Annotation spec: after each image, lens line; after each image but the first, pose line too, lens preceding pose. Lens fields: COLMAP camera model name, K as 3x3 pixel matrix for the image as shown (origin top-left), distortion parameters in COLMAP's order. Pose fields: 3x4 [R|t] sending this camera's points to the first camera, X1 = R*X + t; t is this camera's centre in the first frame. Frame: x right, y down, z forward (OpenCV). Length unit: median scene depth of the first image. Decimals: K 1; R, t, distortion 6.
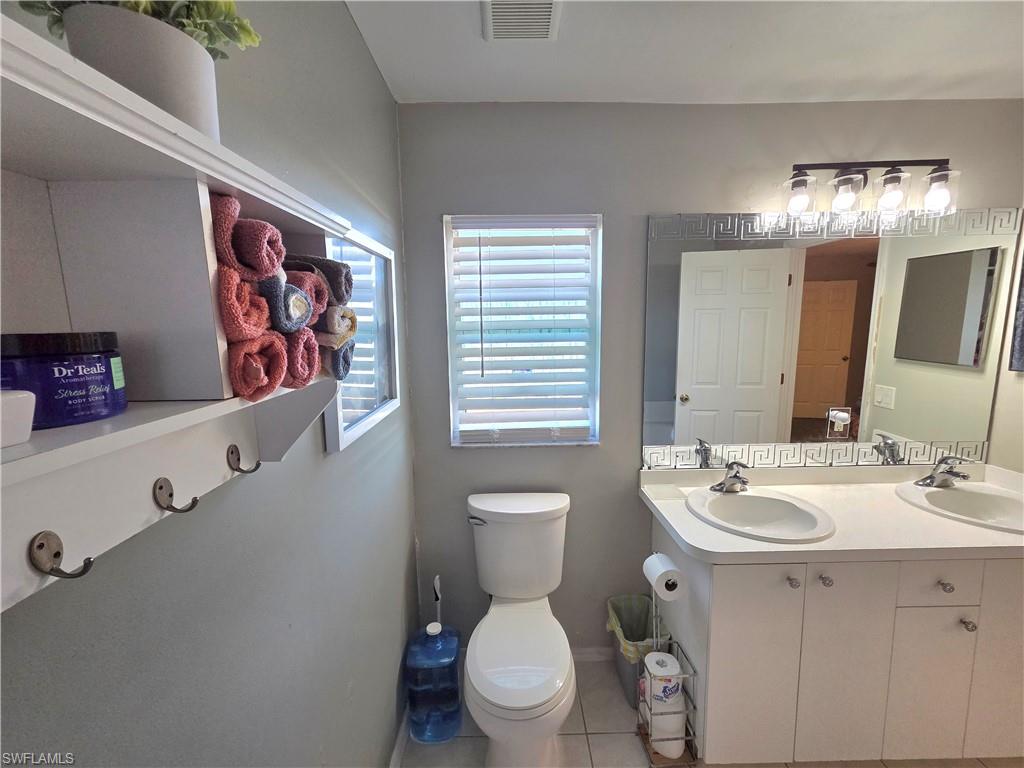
lens RADIAL K [[416.9, 0, 513.5], [0, 416.9, 383.4], [0, 0, 1]] dist [0.002516, 0.000112]
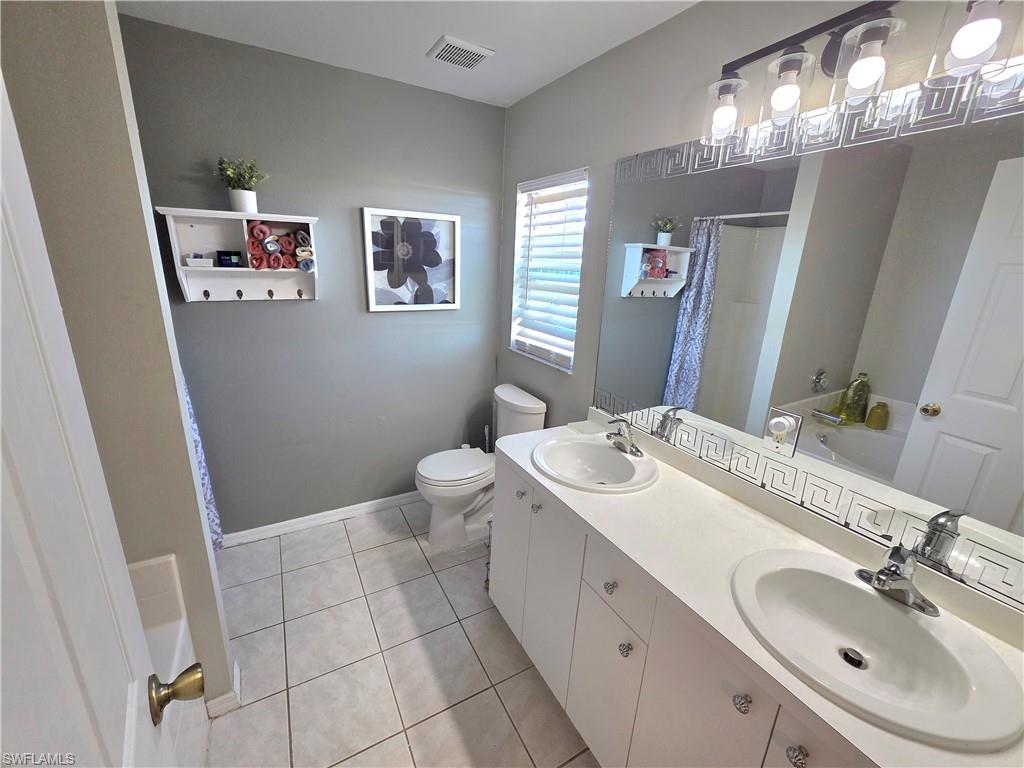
lens RADIAL K [[416.9, 0, 513.5], [0, 416.9, 383.4], [0, 0, 1]] dist [0.002516, 0.000112]
pose [[0.482952, 0.275476, -0.831186, 1.114178], [-0.173304, 0.960519, 0.217644, -0.054629], [0.858326, 0.038936, 0.511626, 0.265243]]
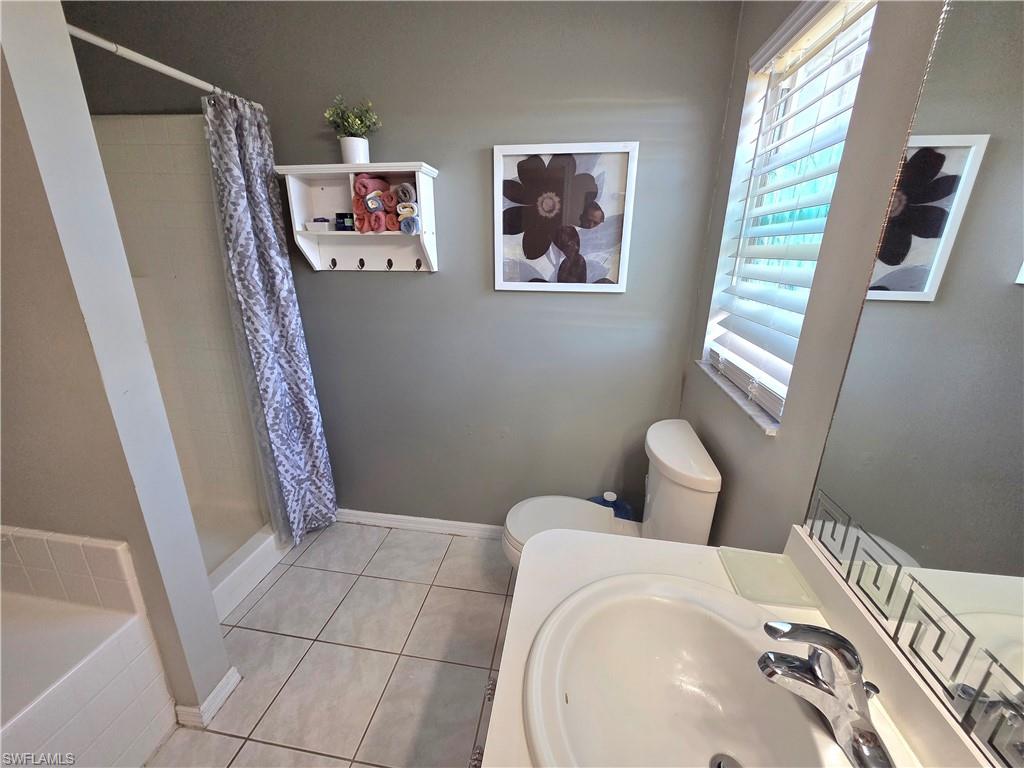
lens RADIAL K [[414.4, 0, 516.8], [0, 414.4, 383.7], [0, 0, 1]] dist [0.005118, 0.000288]
pose [[-0.159089, 0.312949, -0.936351, 0.740546], [-0.158020, 0.928131, 0.337050, -0.041886], [0.974536, 0.201583, -0.098203, 0.722674]]
